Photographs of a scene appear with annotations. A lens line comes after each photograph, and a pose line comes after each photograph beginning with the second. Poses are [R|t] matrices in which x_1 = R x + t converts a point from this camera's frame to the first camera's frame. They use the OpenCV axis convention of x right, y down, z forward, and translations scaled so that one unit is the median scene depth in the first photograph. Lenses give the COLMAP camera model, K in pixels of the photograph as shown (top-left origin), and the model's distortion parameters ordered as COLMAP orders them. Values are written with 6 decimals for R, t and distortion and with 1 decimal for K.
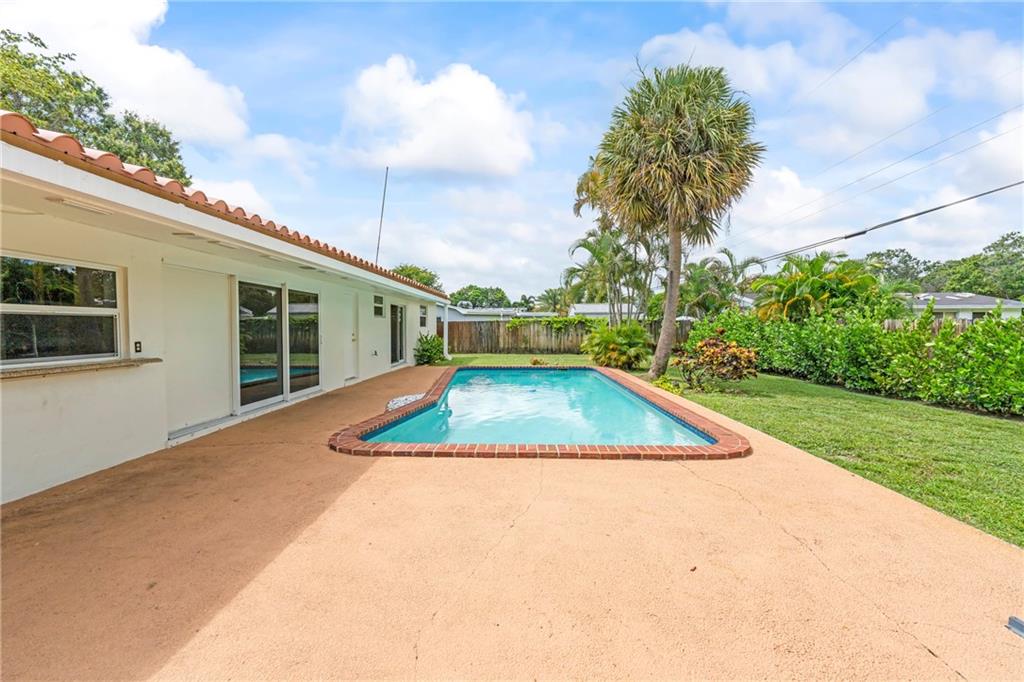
lens RADIAL K [[413.1, 0, 517.5], [0, 413.1, 322.8], [0, 0, 1]] dist [-0.000819, -0.000064]
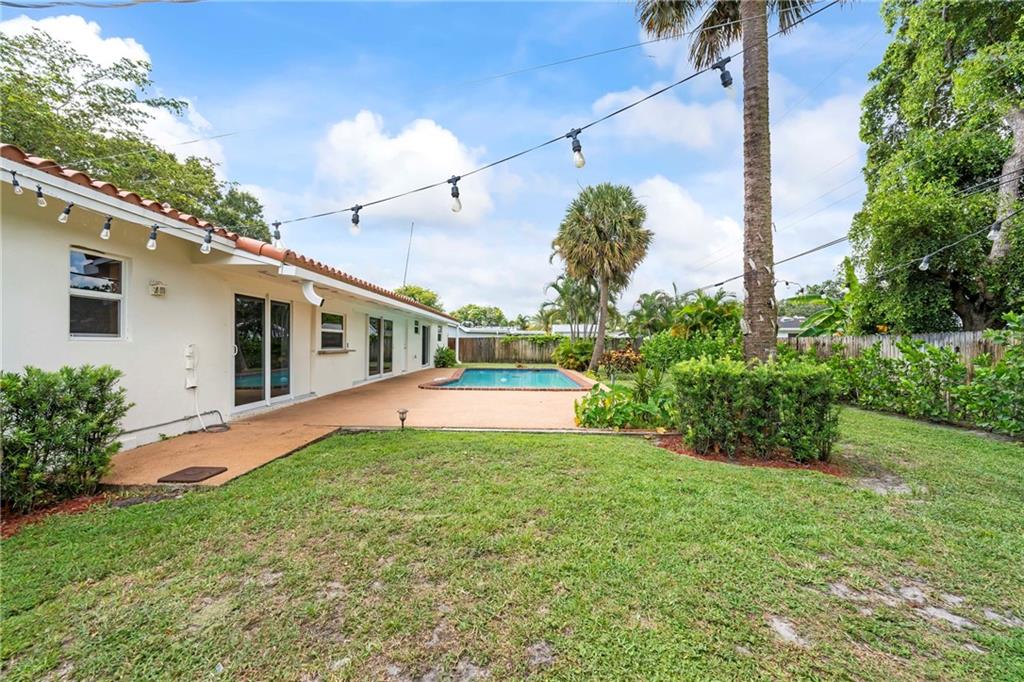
lens RADIAL K [[427.7, 0, 524.5], [0, 427.7, 343.7], [0, 0, 1]] dist [0.000110, -0.000029]
pose [[0.999801, 0.008062, 0.018255, 0.030233], [-0.008182, 0.999946, 0.006474, 0.006403], [-0.018202, -0.006623, 0.999812, -0.438689]]
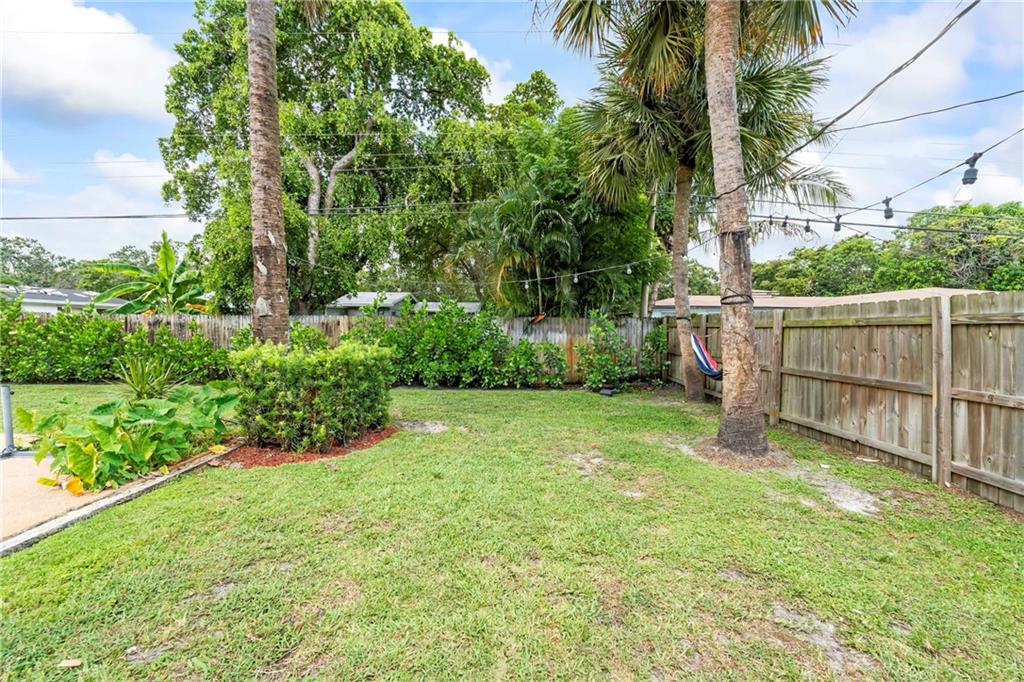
lens RADIAL K [[410.0, 0, 512.0], [0, 410.0, 341.0], [0, 0, 1]] dist [-0.002020, -0.000289]
pose [[-0.027457, -0.036170, 0.998968, -0.120681], [-0.017123, 0.999216, 0.035708, 0.003453], [-0.999476, -0.016124, -0.028055, -0.214853]]
